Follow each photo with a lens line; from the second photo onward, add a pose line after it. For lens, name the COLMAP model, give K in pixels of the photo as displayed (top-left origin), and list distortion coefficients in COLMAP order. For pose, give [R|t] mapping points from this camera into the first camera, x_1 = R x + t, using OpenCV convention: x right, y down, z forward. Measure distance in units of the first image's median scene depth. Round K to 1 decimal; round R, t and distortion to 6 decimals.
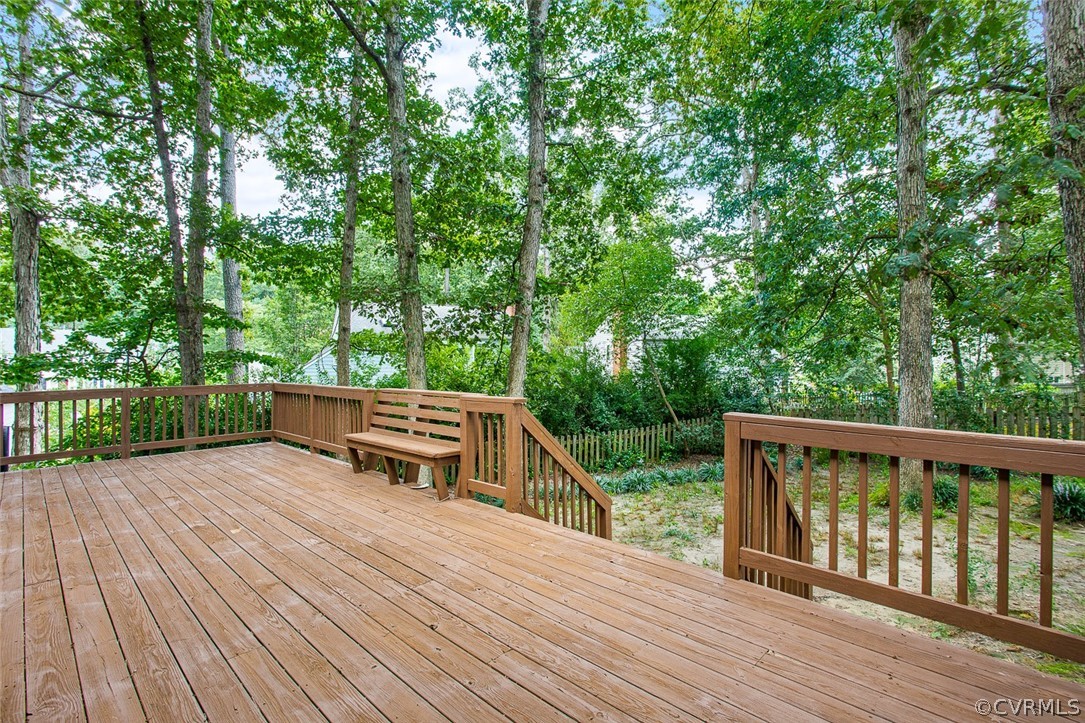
lens RADIAL K [[512.8, 0, 541.3], [0, 512.8, 361.7], [0, 0, 1]] dist [-0.000307, -0.000811]
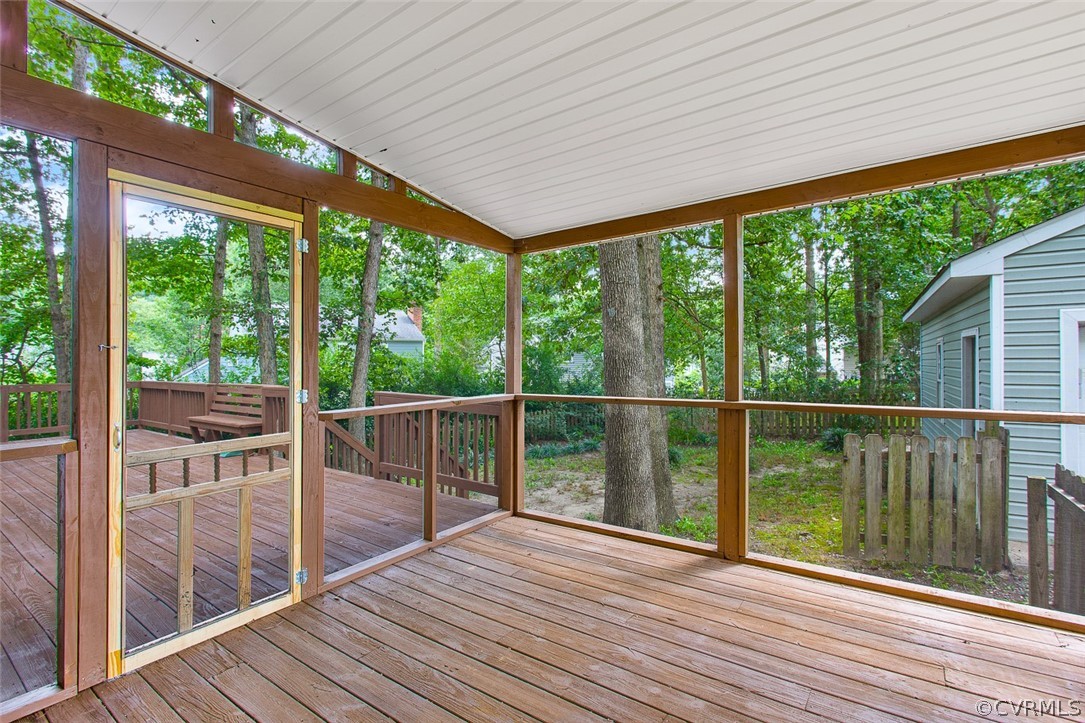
lens RADIAL K [[512.8, 0, 541.5], [0, 512.8, 363.3], [0, 0, 1]] dist [-0.000307, -0.000811]
pose [[0.990094, -0.001261, 0.140402, 0.184835], [0.001017, 0.999998, 0.001808, -0.001369], [-0.140404, -0.001647, 0.990093, -0.250028]]
